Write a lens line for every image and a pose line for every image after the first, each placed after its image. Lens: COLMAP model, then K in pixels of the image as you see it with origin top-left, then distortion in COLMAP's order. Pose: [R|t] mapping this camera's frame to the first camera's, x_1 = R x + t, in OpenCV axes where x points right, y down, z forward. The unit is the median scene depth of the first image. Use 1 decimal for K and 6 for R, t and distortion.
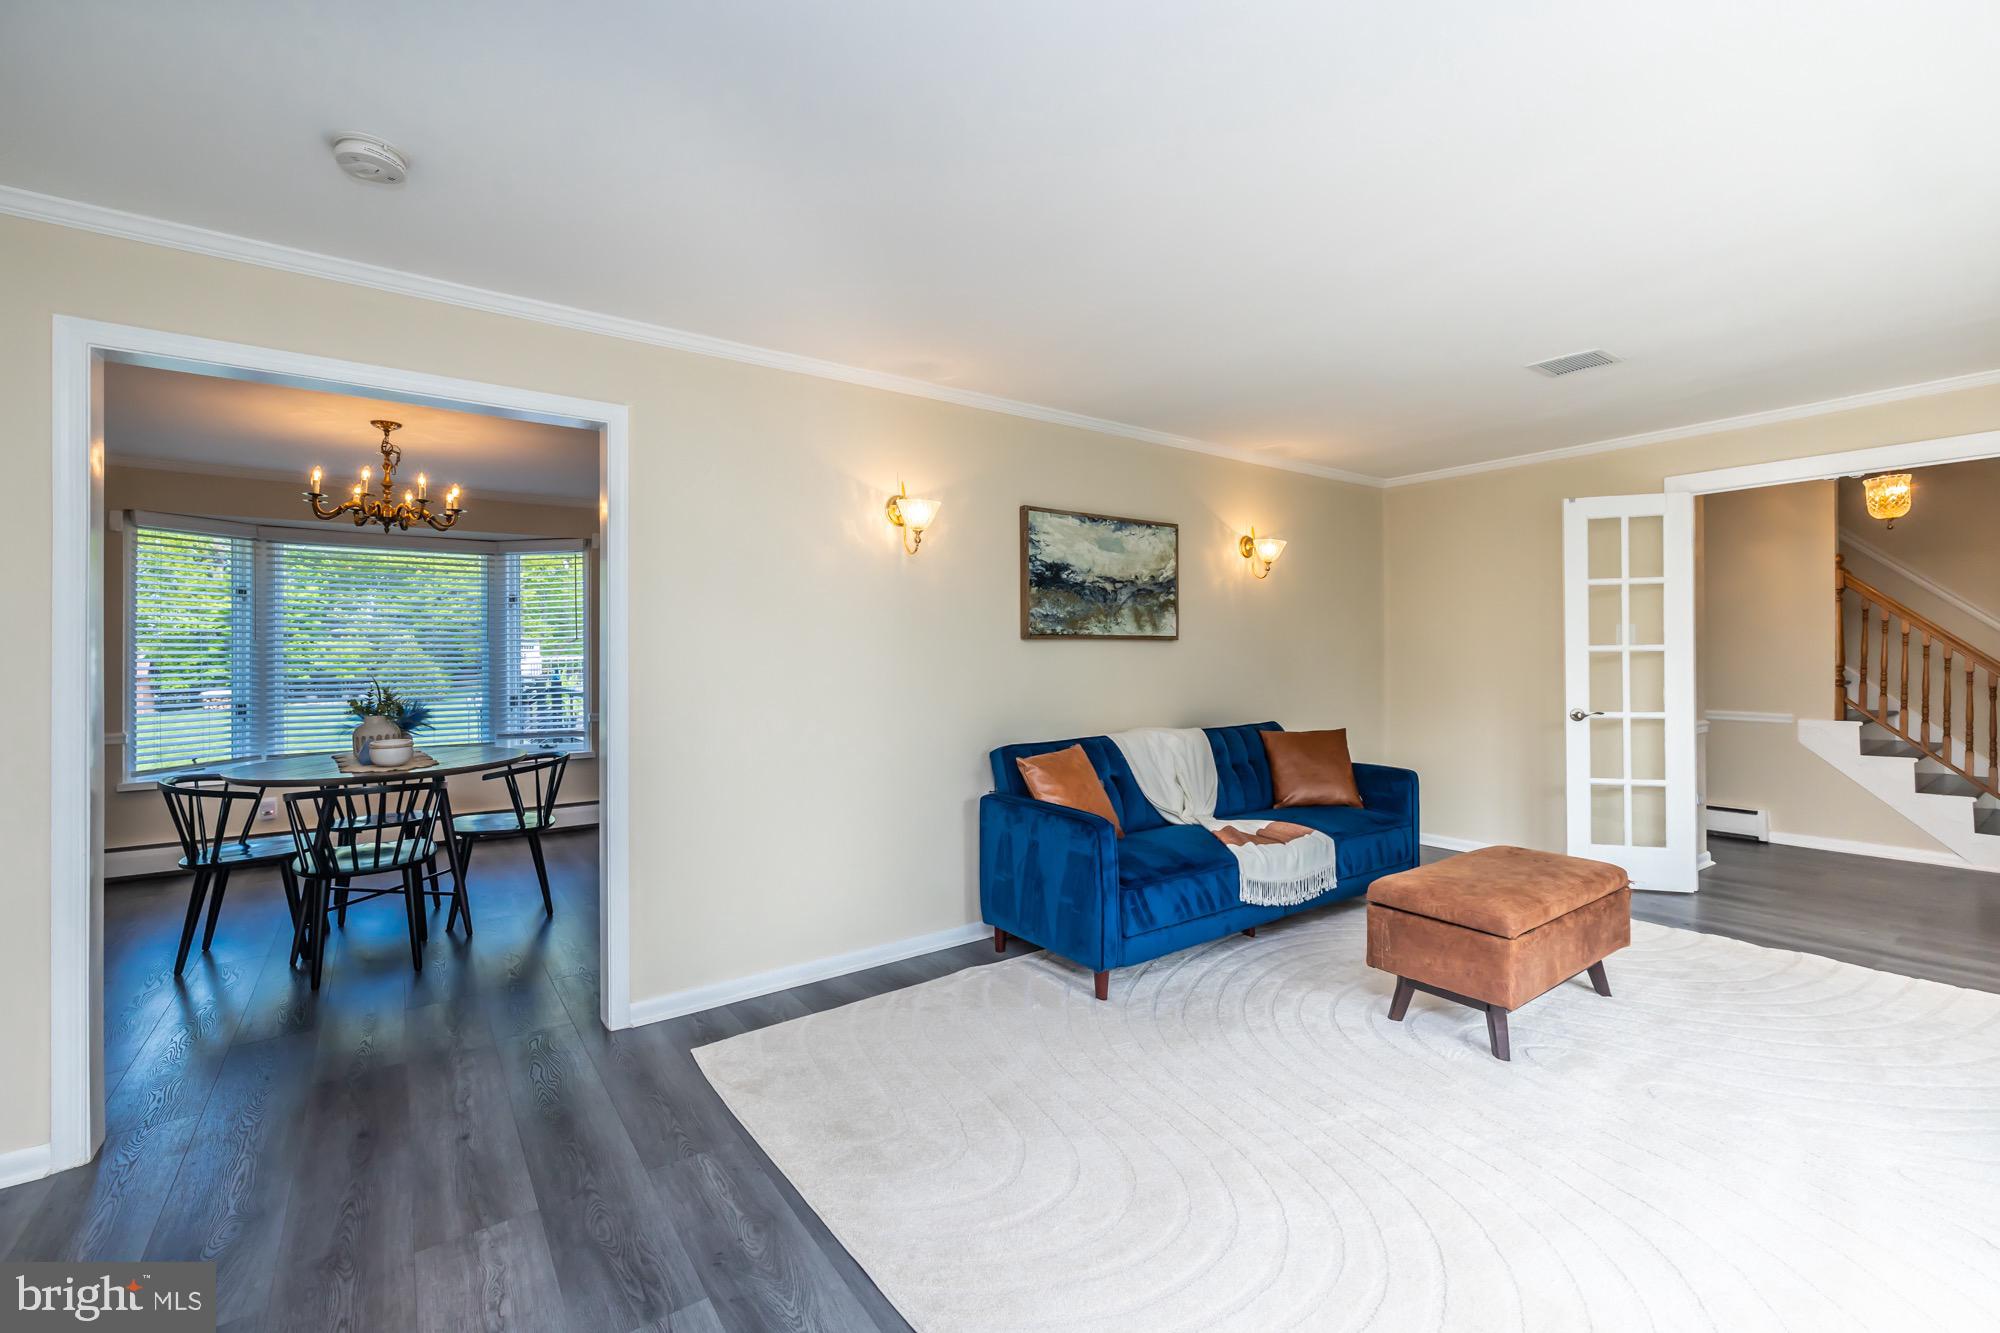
lens RADIAL K [[846.0, 0, 999.4], [0, 846.0, 650.3], [0, 0, 1]] dist [0.001366, 0.000198]
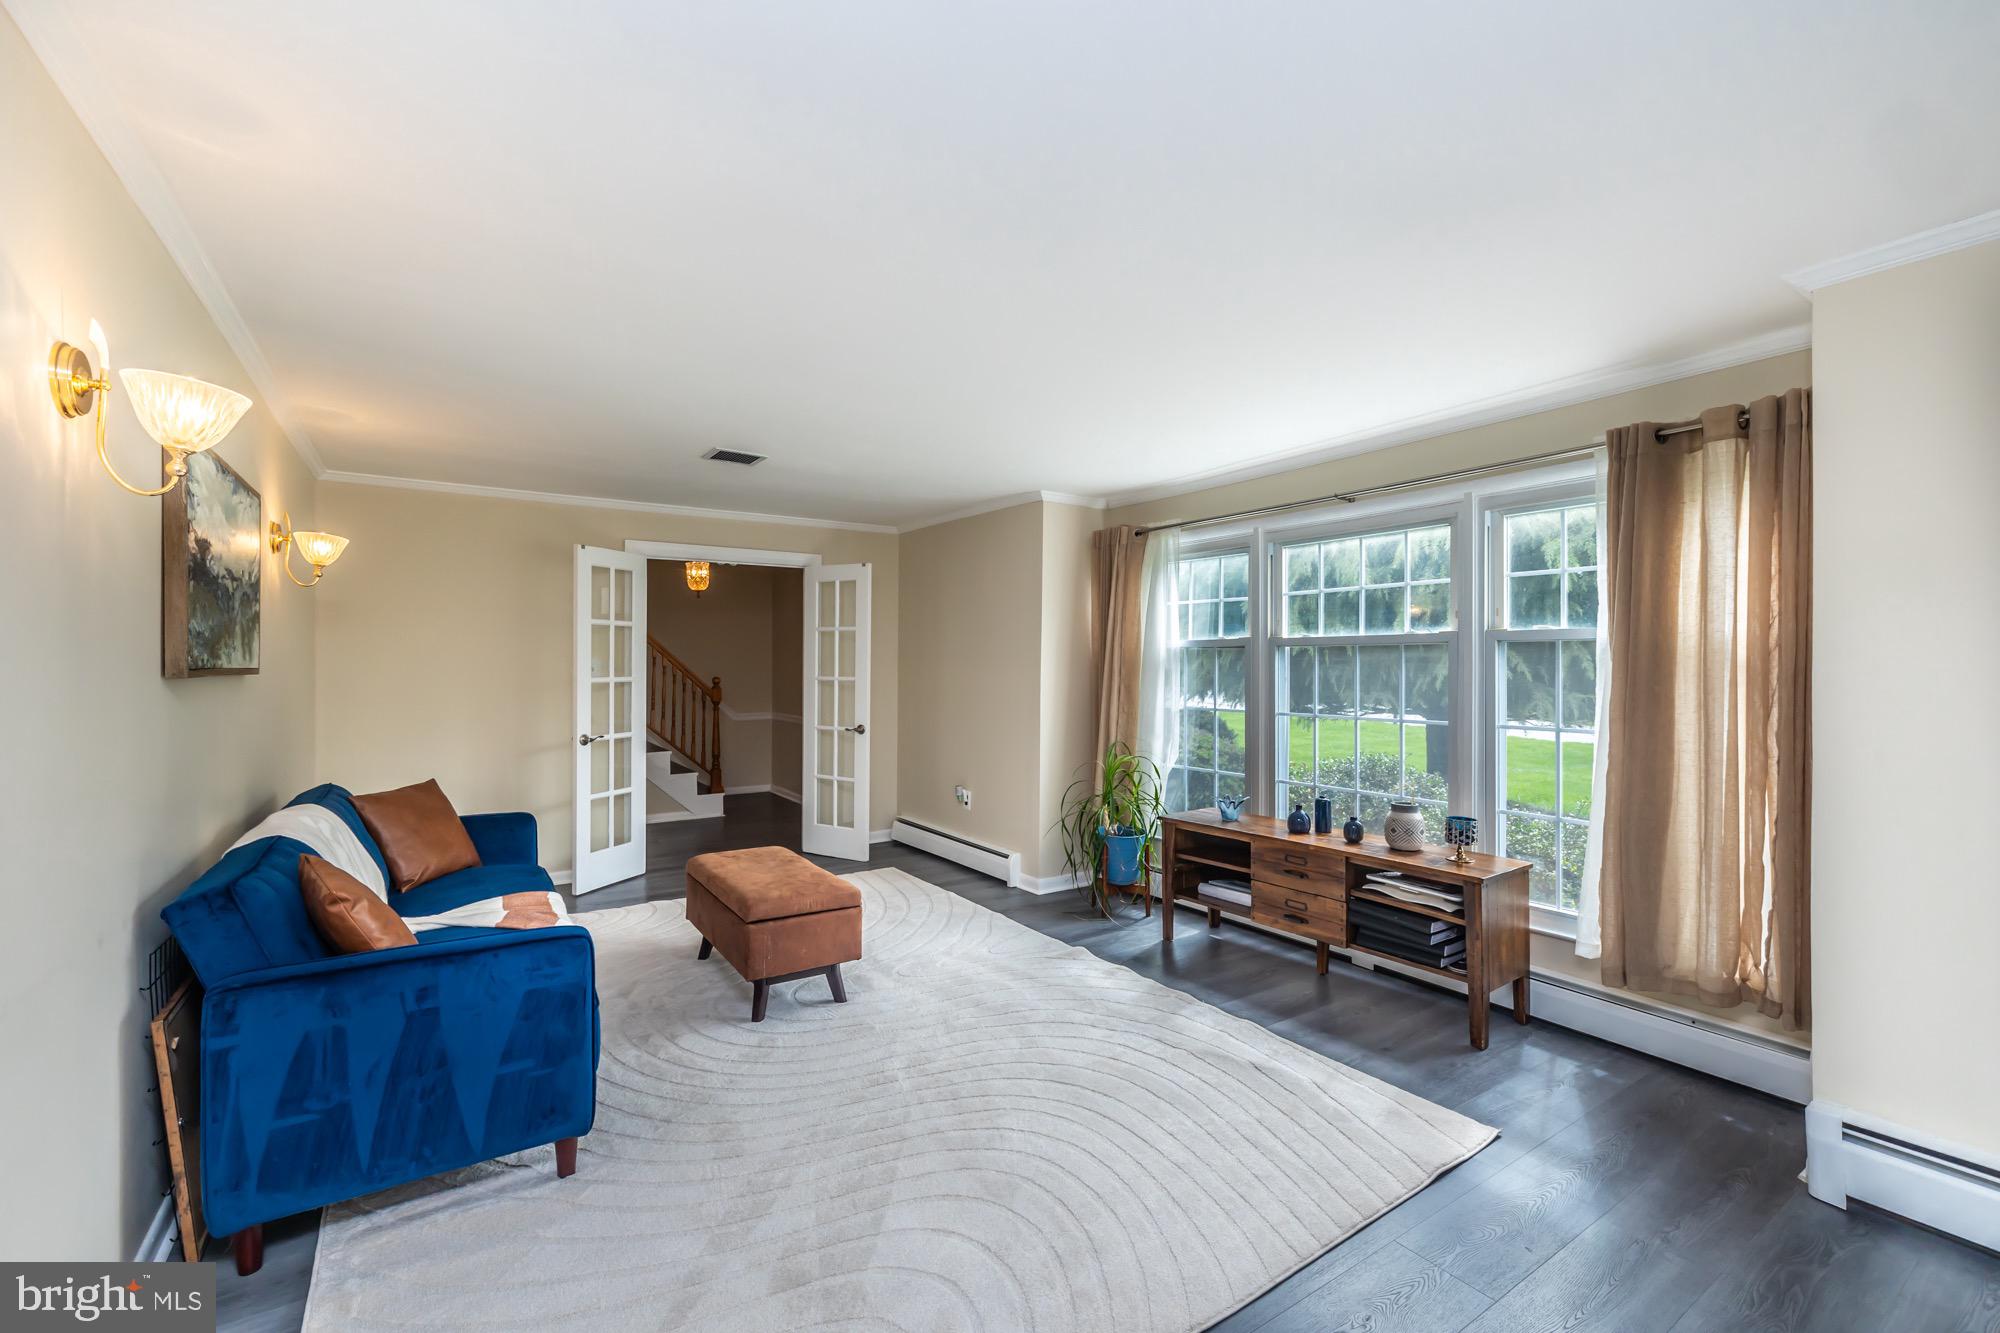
lens RADIAL K [[847.2, 0, 1000.0], [0, 847.2, 666.5], [0, 0, 1]] dist [-0.000398, -0.000264]
pose [[0.038793, 0.004754, 0.999236, -0.425069], [-0.005241, 0.999976, -0.004554, -0.018796], [-0.999234, -0.005061, 0.038817, 0.424786]]
